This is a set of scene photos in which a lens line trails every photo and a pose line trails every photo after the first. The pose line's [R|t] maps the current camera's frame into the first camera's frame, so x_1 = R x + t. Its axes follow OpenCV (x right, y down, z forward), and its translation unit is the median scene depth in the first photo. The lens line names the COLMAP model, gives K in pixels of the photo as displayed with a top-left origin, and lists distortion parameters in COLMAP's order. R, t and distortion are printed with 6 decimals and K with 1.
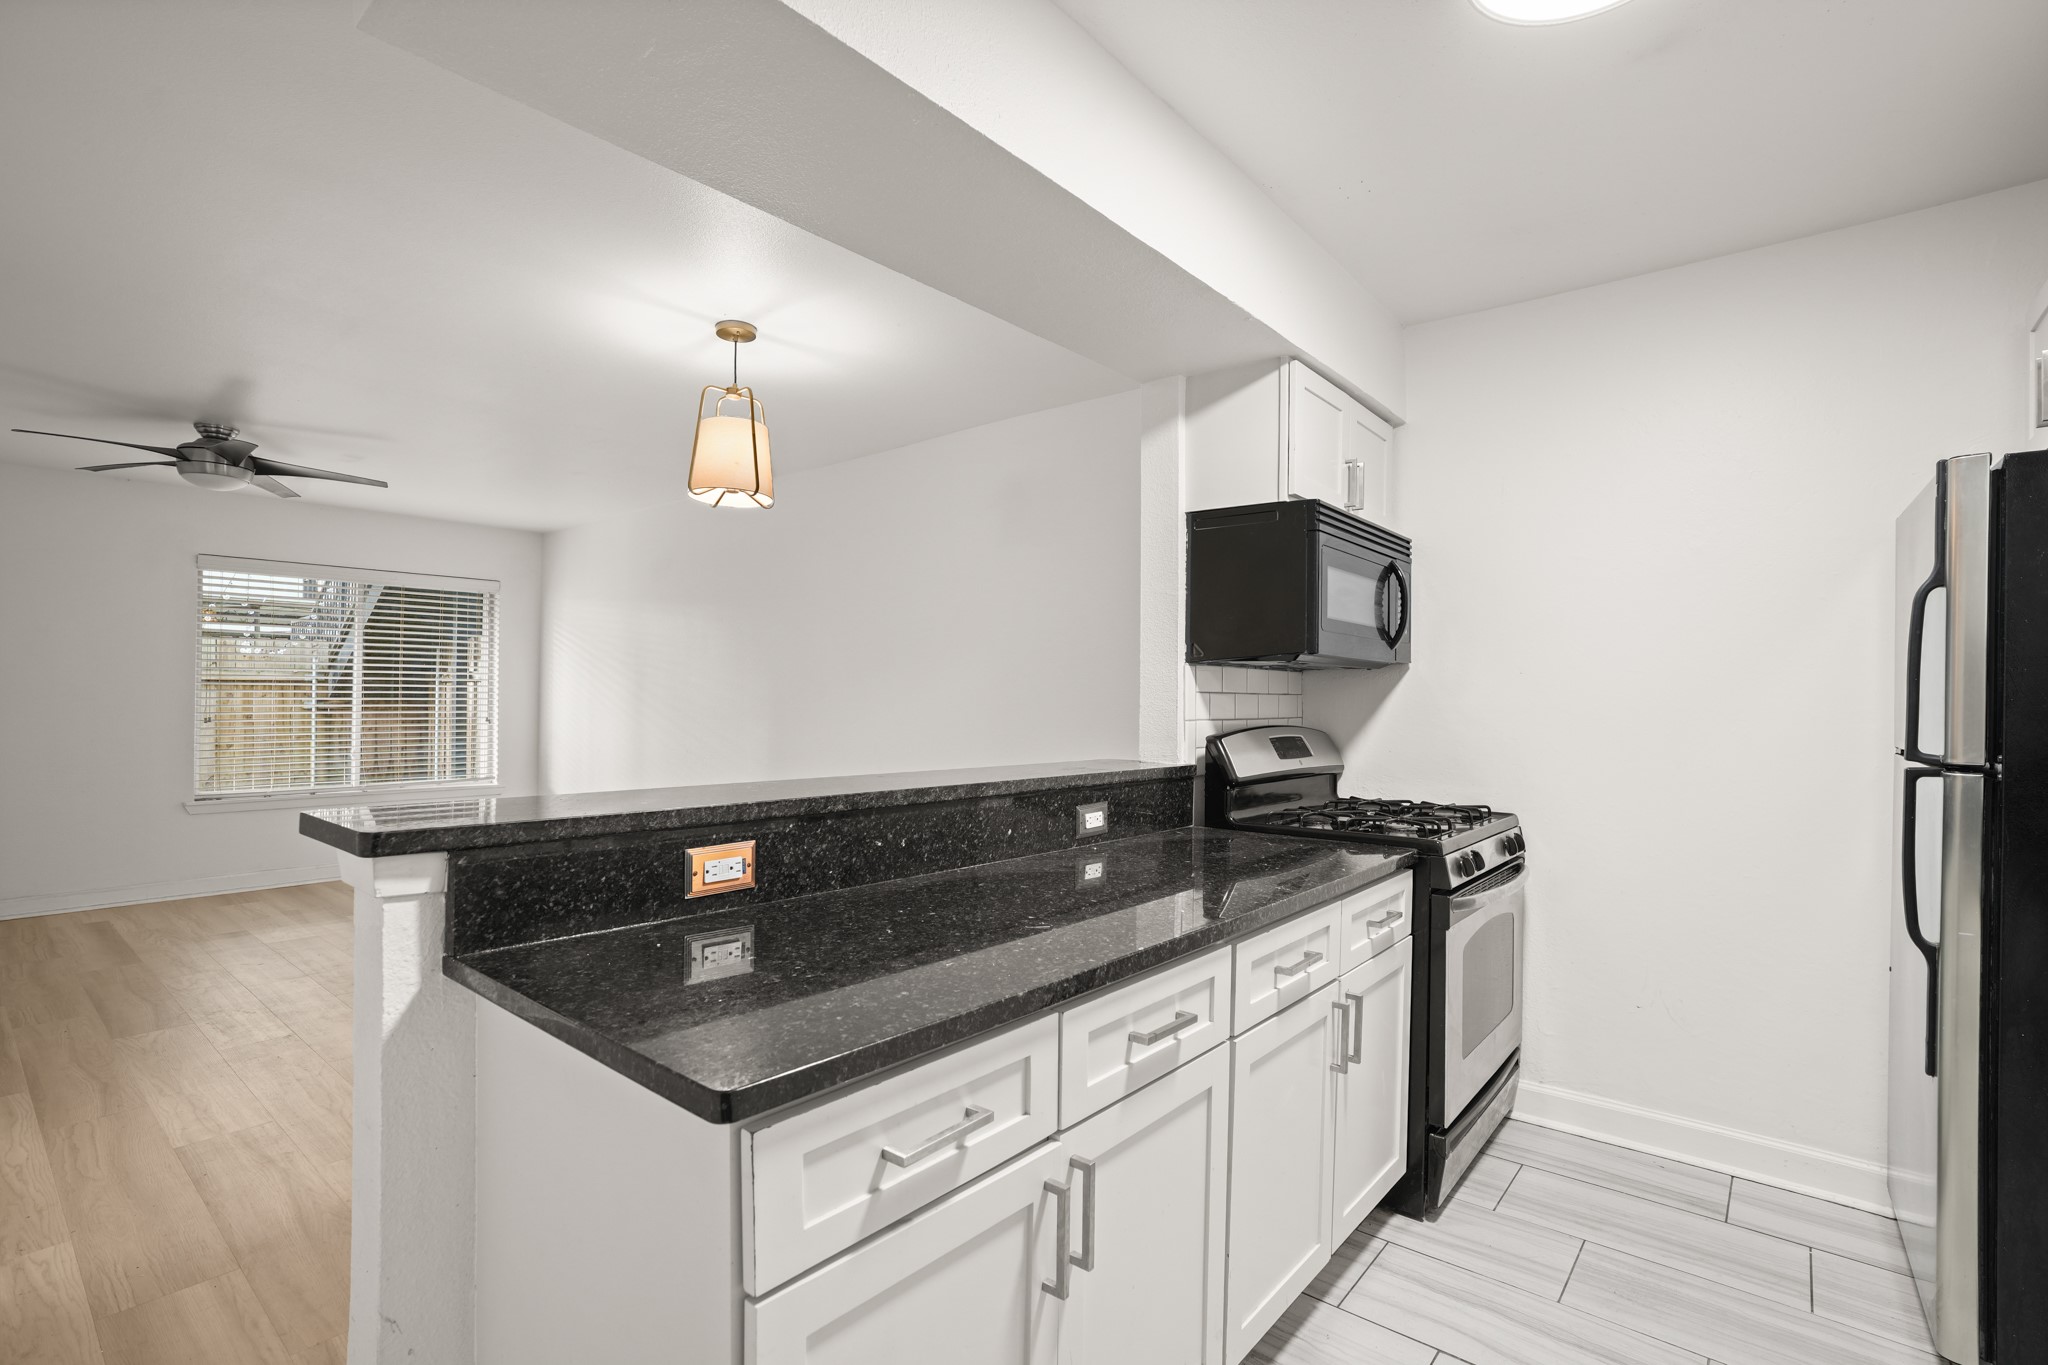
lens RADIAL K [[957.5, 0, 1030.0], [0, 957.5, 694.4], [0, 0, 1]] dist [-0.063323, 0.030322]
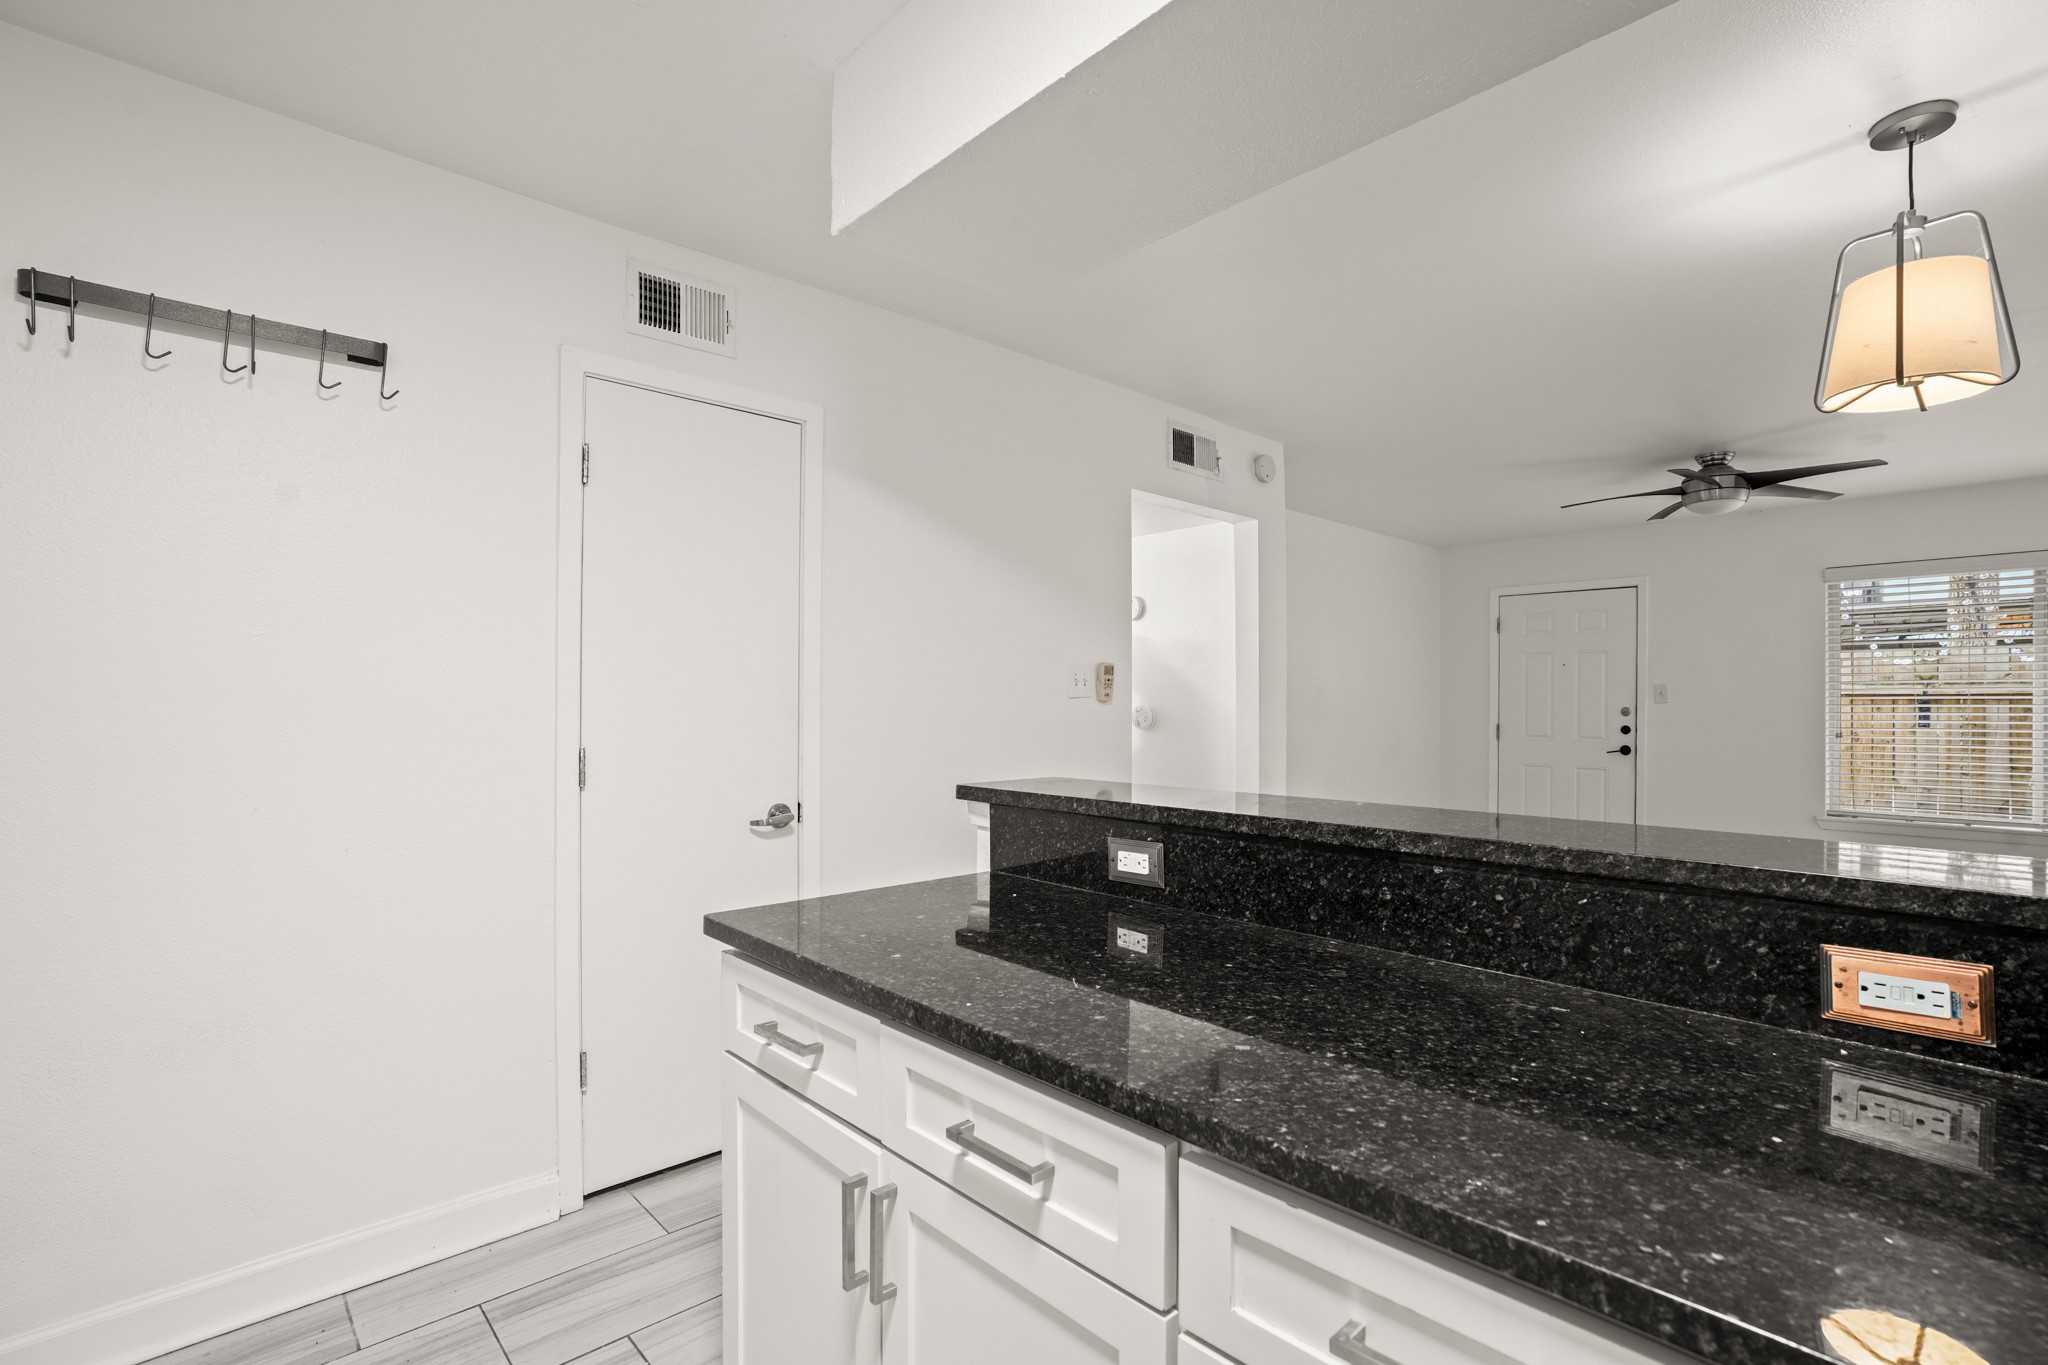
lens RADIAL K [[961.6, 0, 1011.0], [0, 961.6, 718.2], [0, 0, 1]] dist [-0.072737, 0.031103]
pose [[-0.144055, 0.004742, -0.989558, 0.622560], [0.001383, 0.999989, 0.004590, 0.010448], [0.989569, -0.000707, -0.144060, 0.805798]]
